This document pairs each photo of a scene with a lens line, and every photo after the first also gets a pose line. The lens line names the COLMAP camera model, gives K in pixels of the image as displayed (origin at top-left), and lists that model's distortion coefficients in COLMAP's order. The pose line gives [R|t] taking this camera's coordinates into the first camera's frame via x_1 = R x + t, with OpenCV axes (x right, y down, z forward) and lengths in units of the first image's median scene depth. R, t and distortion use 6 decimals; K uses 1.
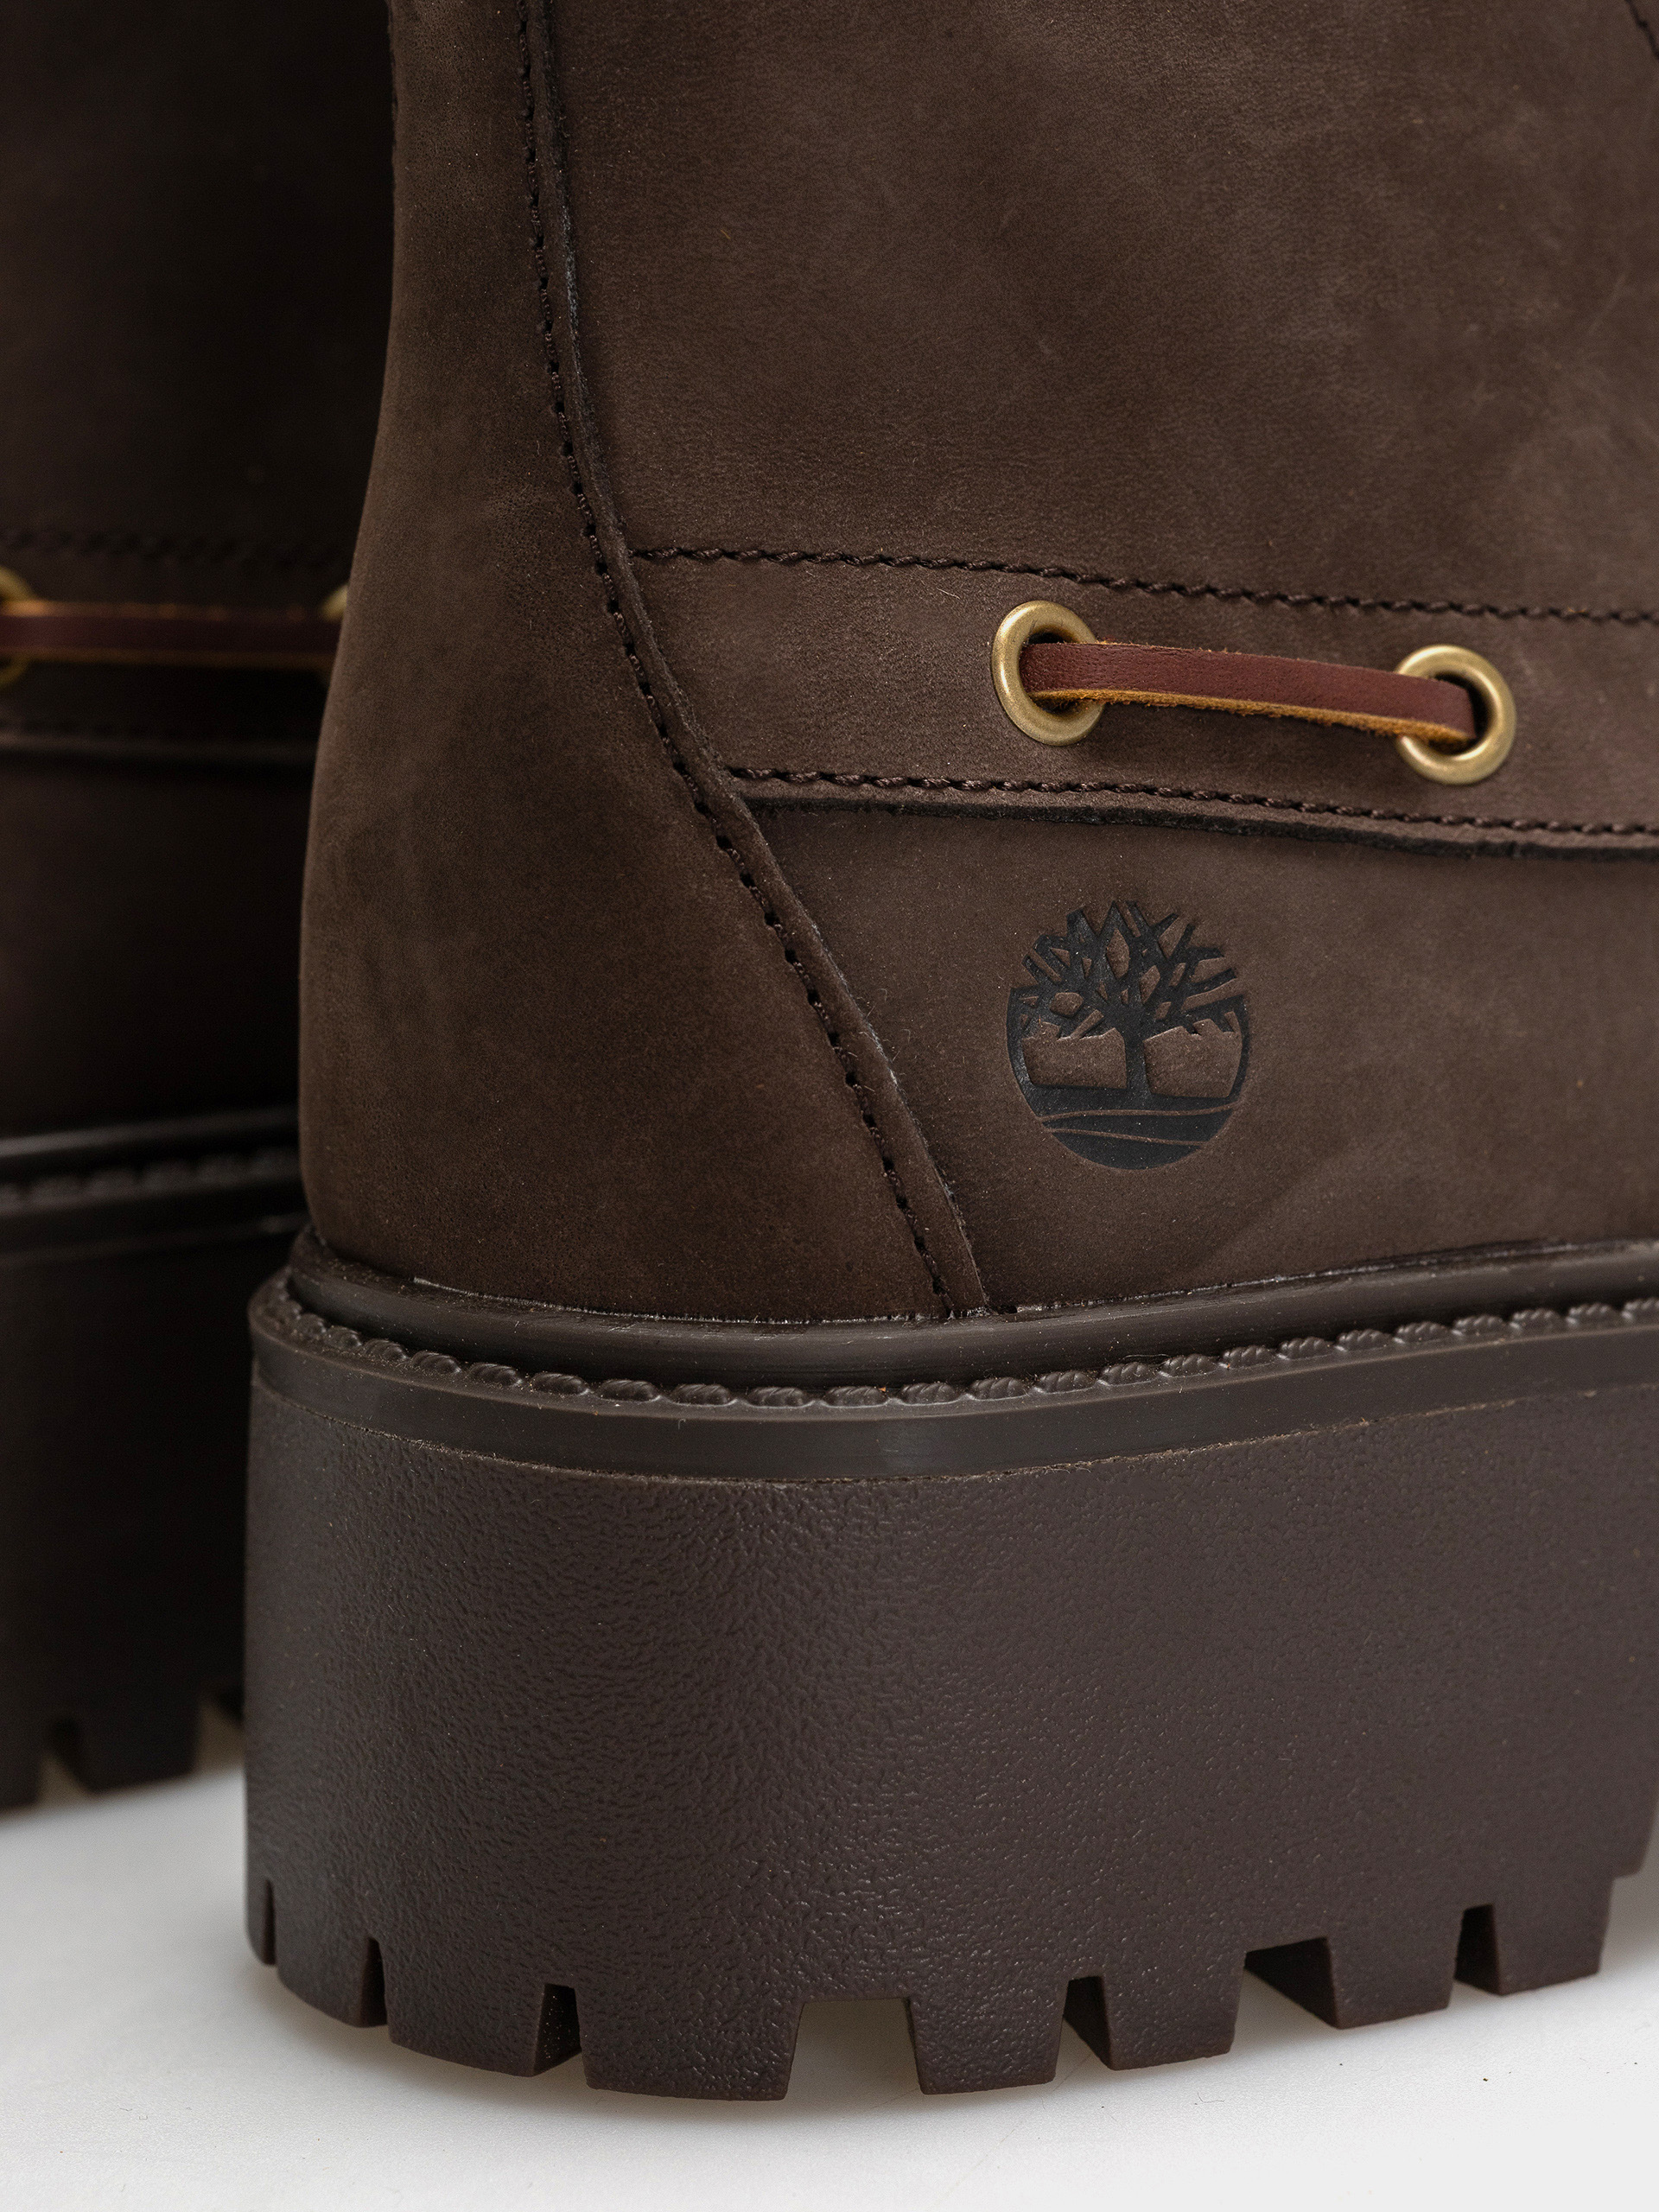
lens RADIAL K [[6882.2, 0, 829.5], [0, 6882.2, 1106.0], [0, 0, 1]] dist [-0.021573, 3.148823]
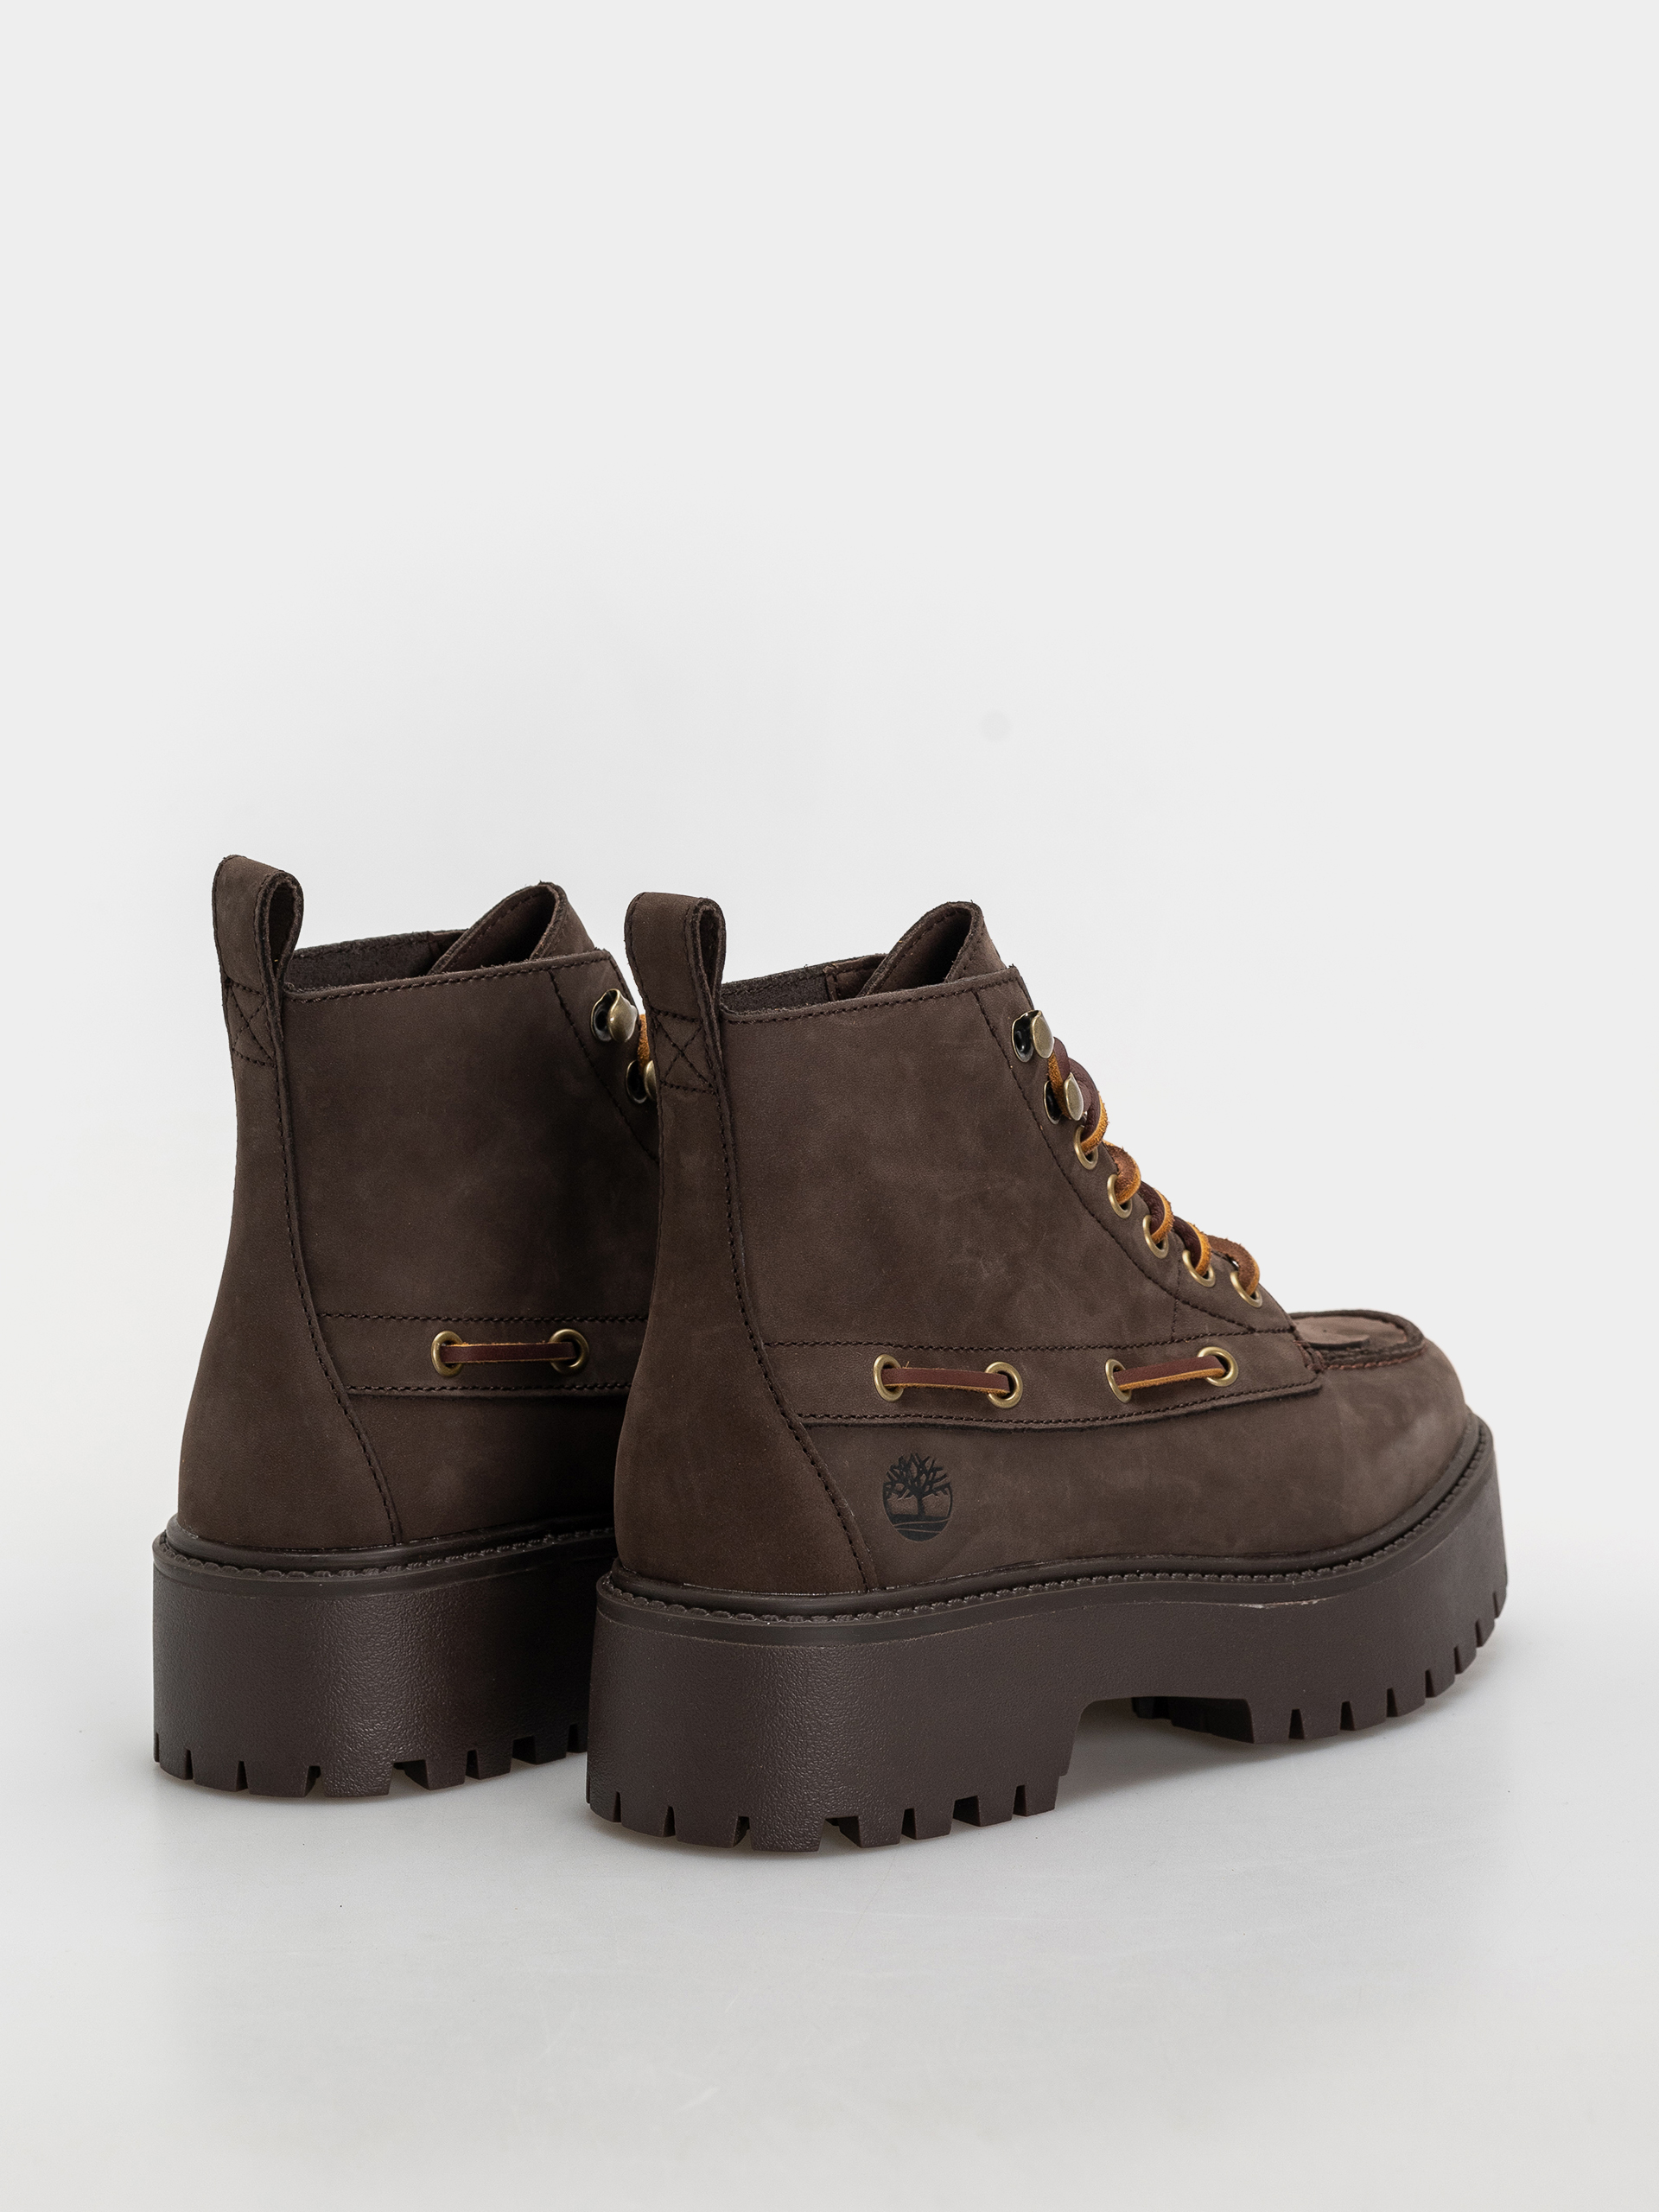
lens RADIAL K [[6882.2, 0, 829.5], [0, 6882.2, 1106.0], [0, 0, 1]] dist [-0.021573, 3.148823]
pose [[0.971896, -0.010088, 0.235194, -0.700480], [0.020471, 0.998918, -0.041748, -0.056272], [-0.234519, 0.045389, 0.971051, -1.931613]]
